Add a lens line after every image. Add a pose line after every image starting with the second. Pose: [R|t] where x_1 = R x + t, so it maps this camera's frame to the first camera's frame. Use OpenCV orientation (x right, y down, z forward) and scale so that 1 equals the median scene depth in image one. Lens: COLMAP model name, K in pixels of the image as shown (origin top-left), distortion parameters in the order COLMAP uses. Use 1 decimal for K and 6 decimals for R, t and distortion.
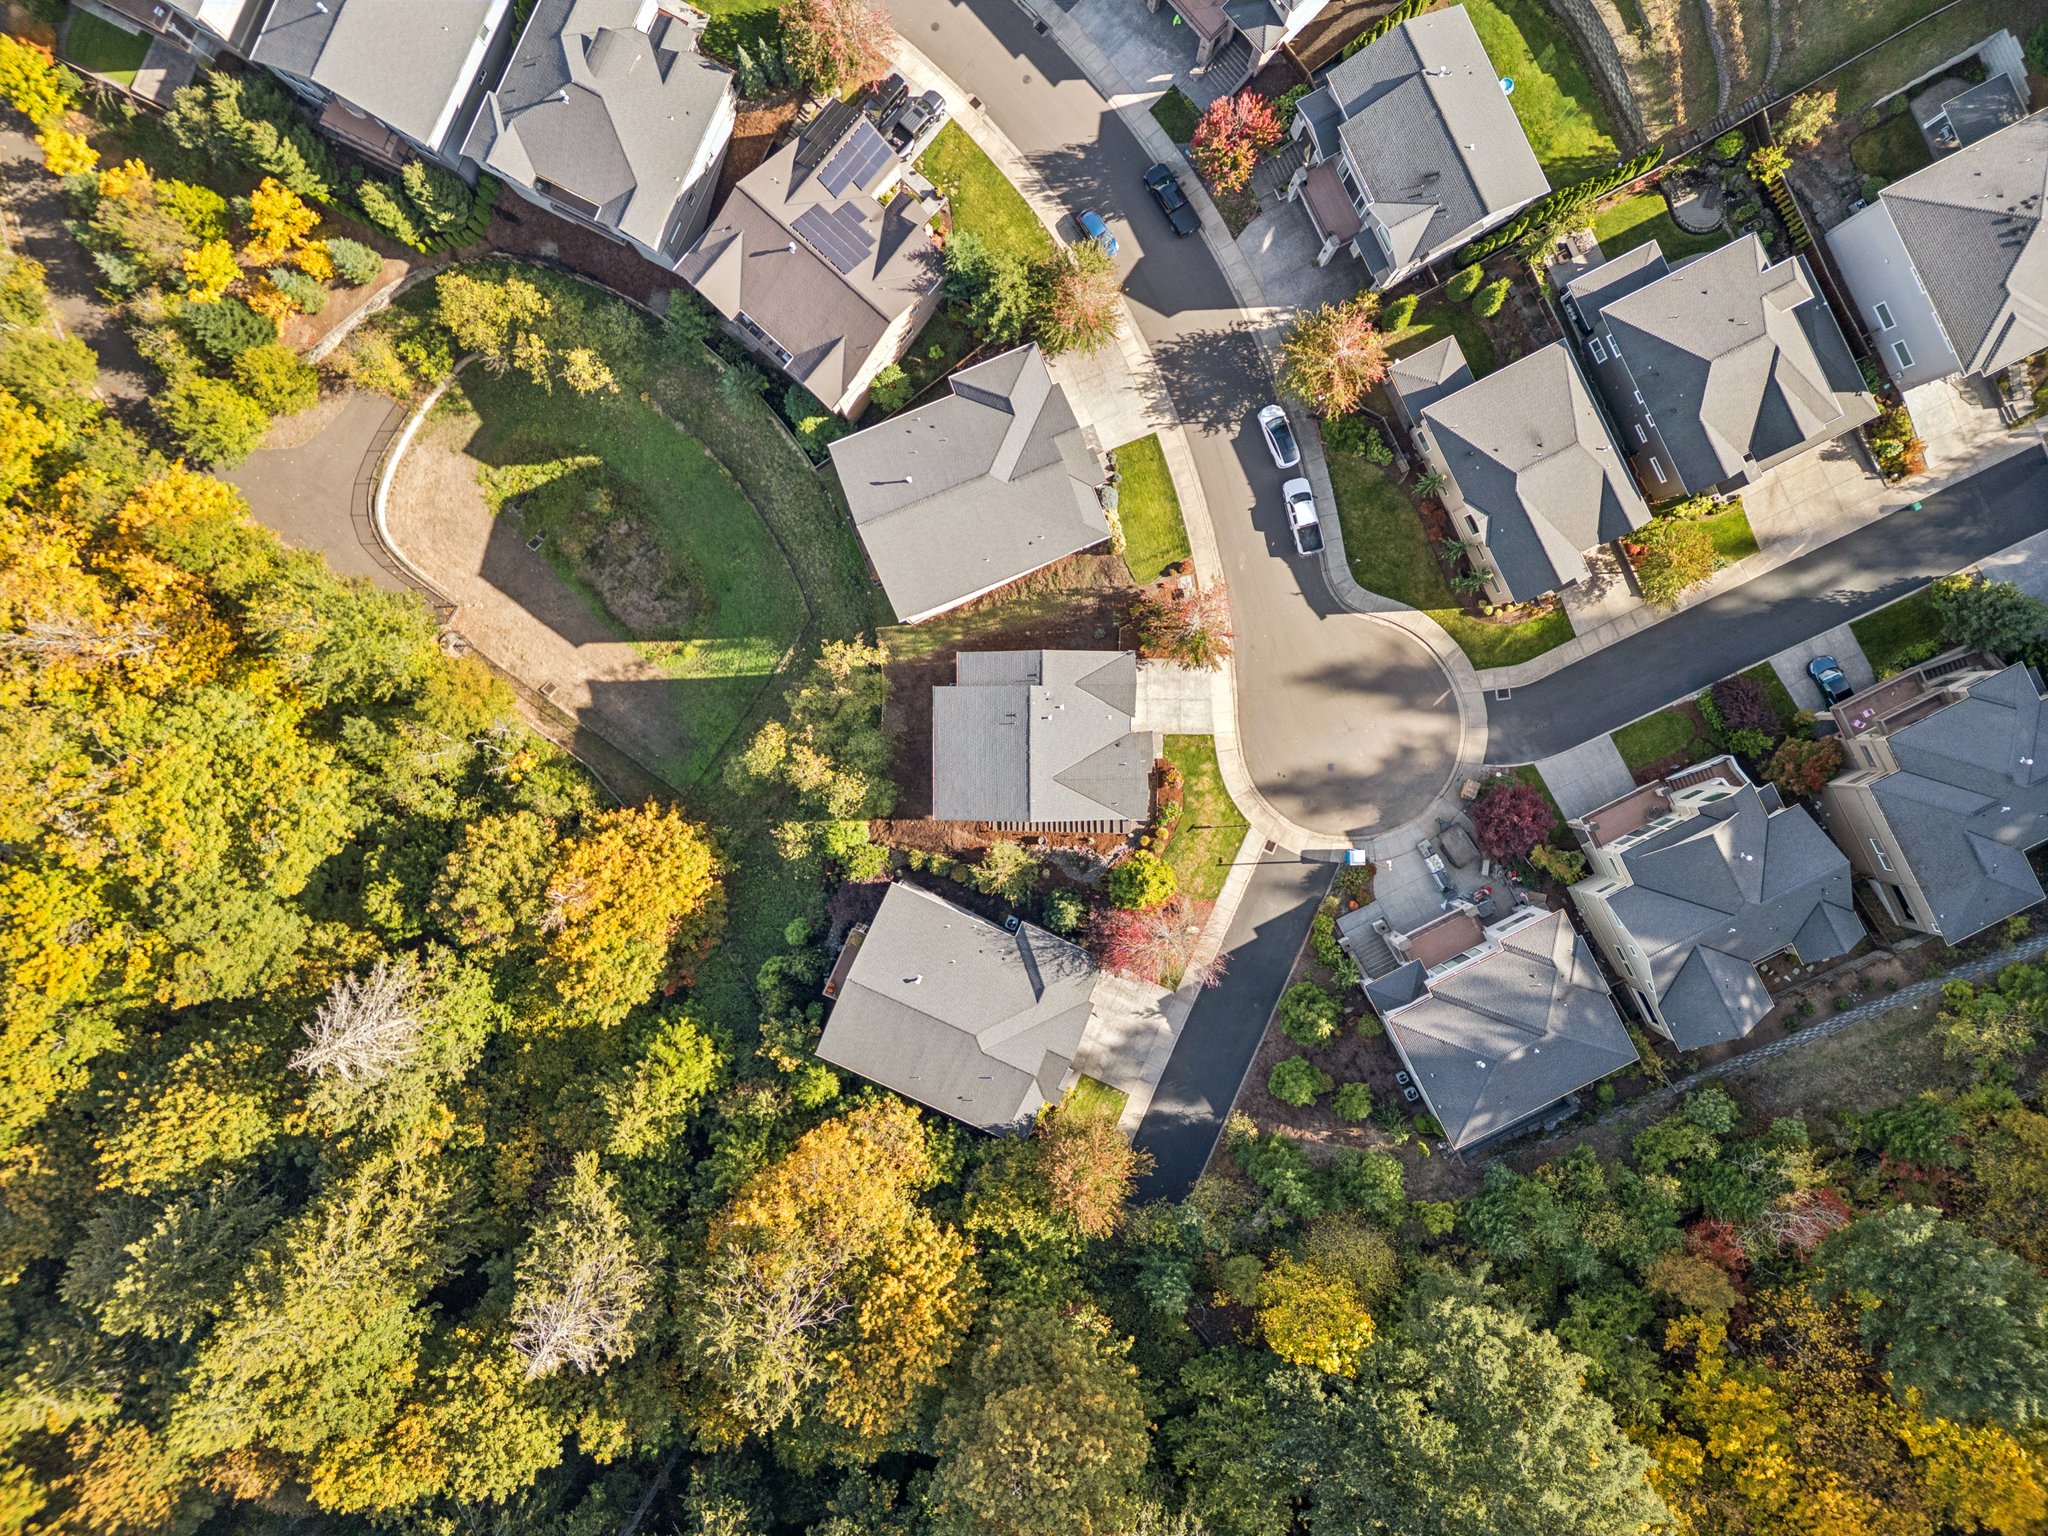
lens RADIAL K [[1446.2, 0, 1035.9], [0, 1446.2, 765.5], [0, 0, 1]] dist [0.074183, -0.069373]
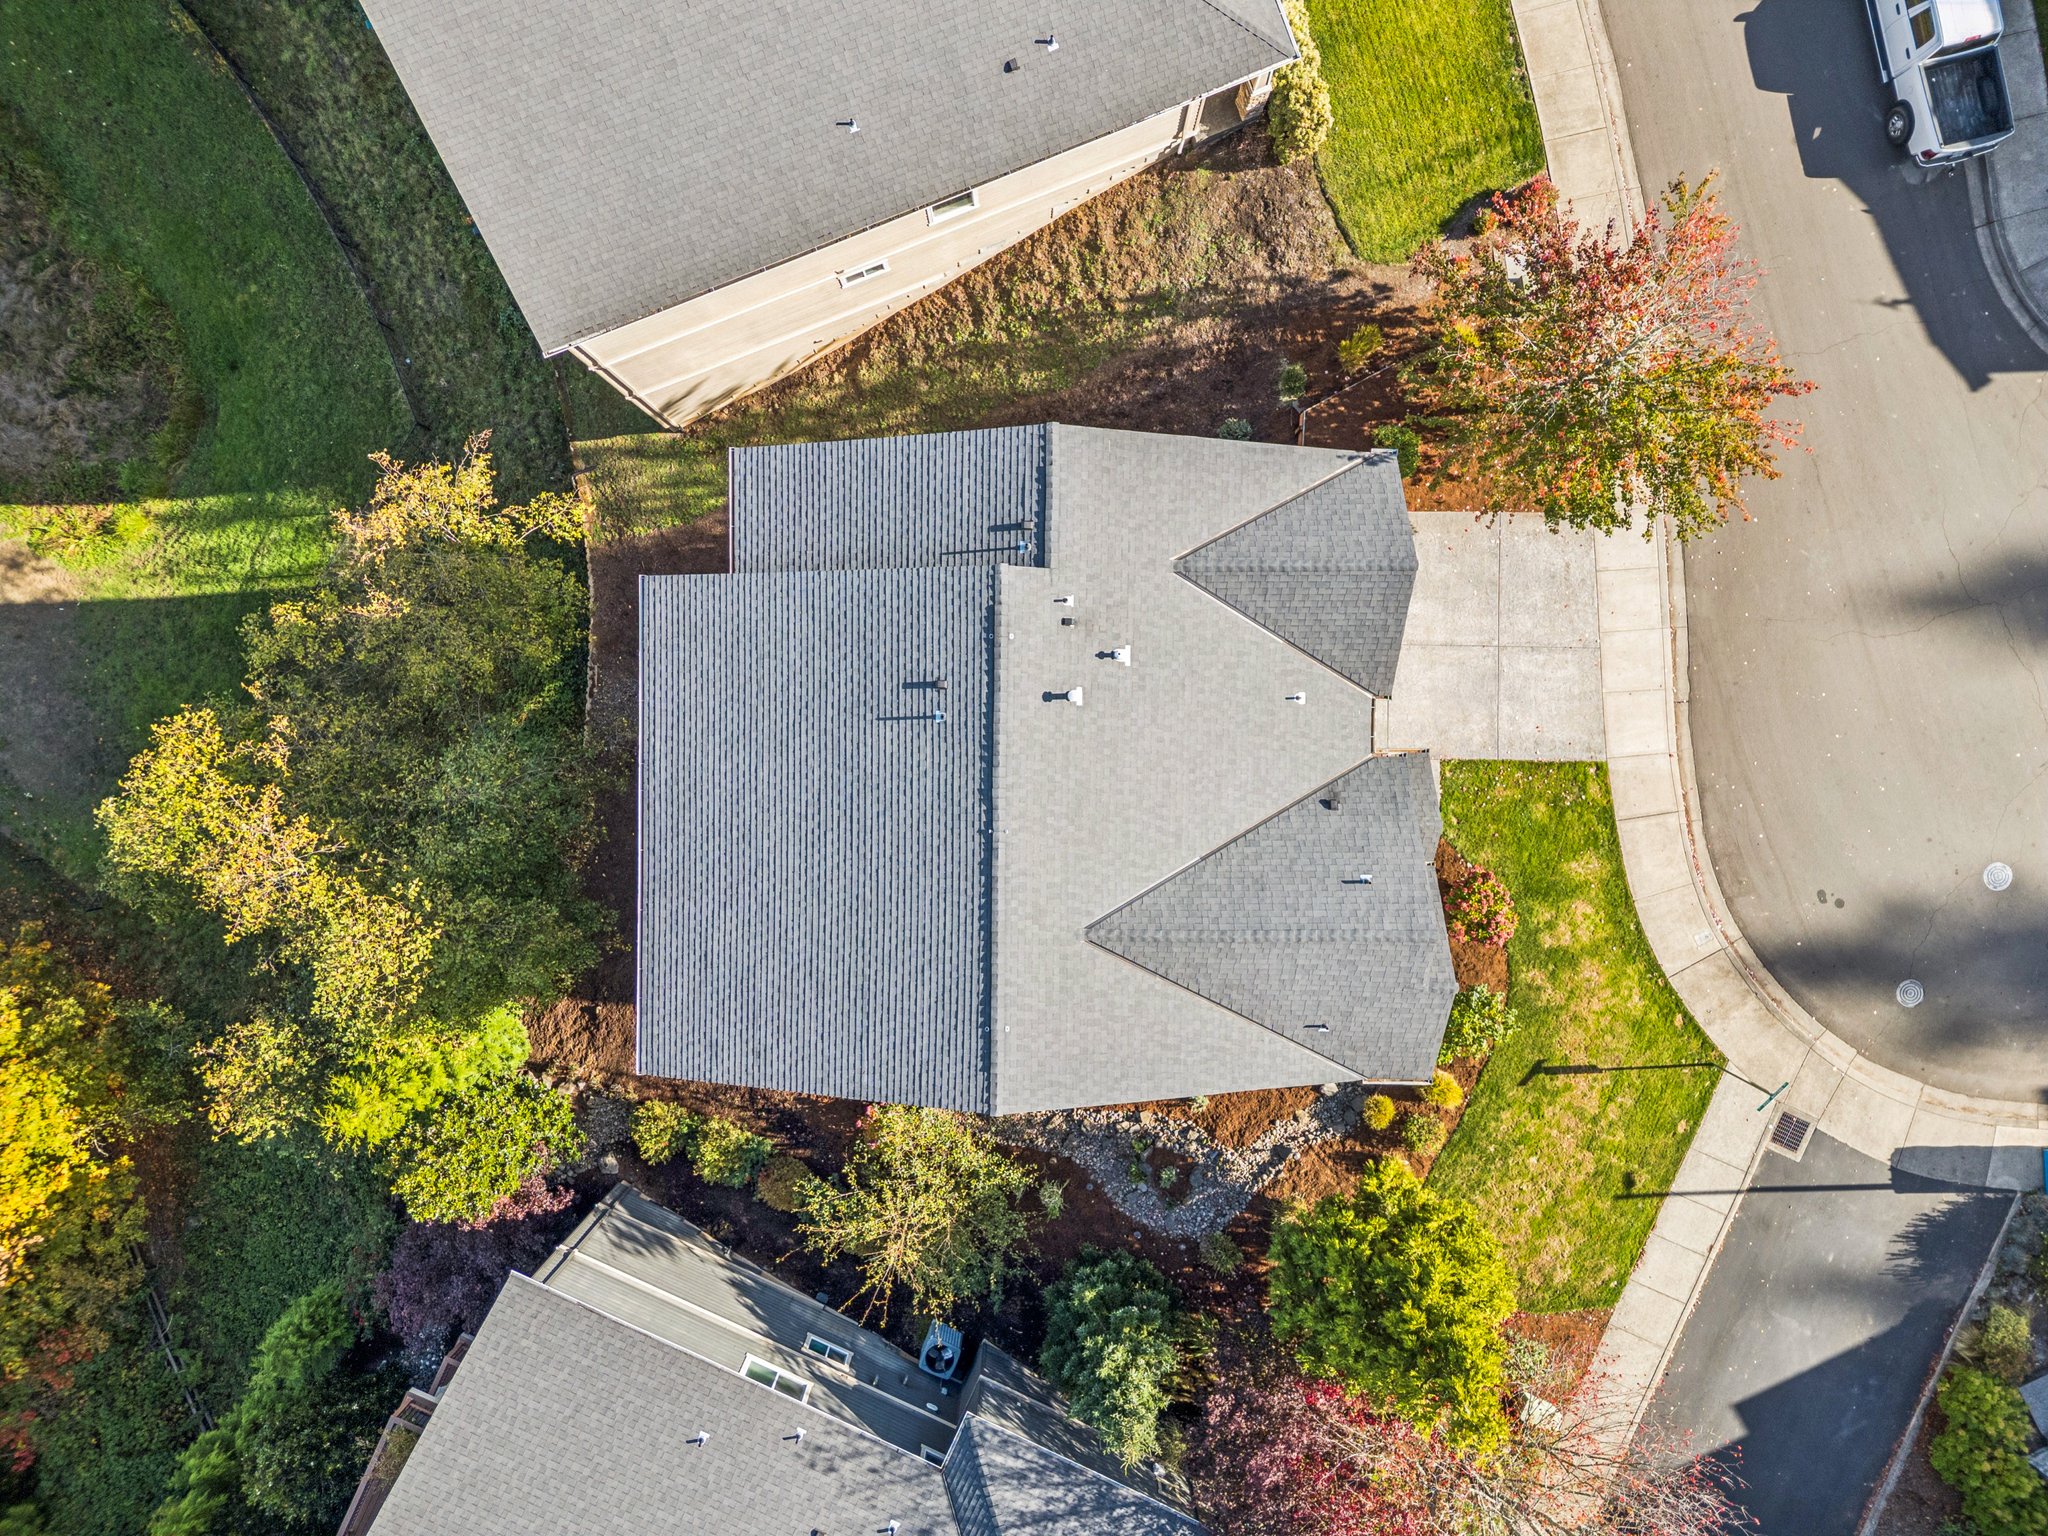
lens RADIAL K [[1446.2, 0, 1035.9], [0, 1446.2, 765.5], [0, 0, 1]] dist [0.074183, -0.069373]
pose [[0.999926, 0.012113, 0.001358, 0.002201], [-0.012098, 0.999874, -0.010315, -0.016261], [-0.001483, 0.010298, 0.999946, 0.692496]]
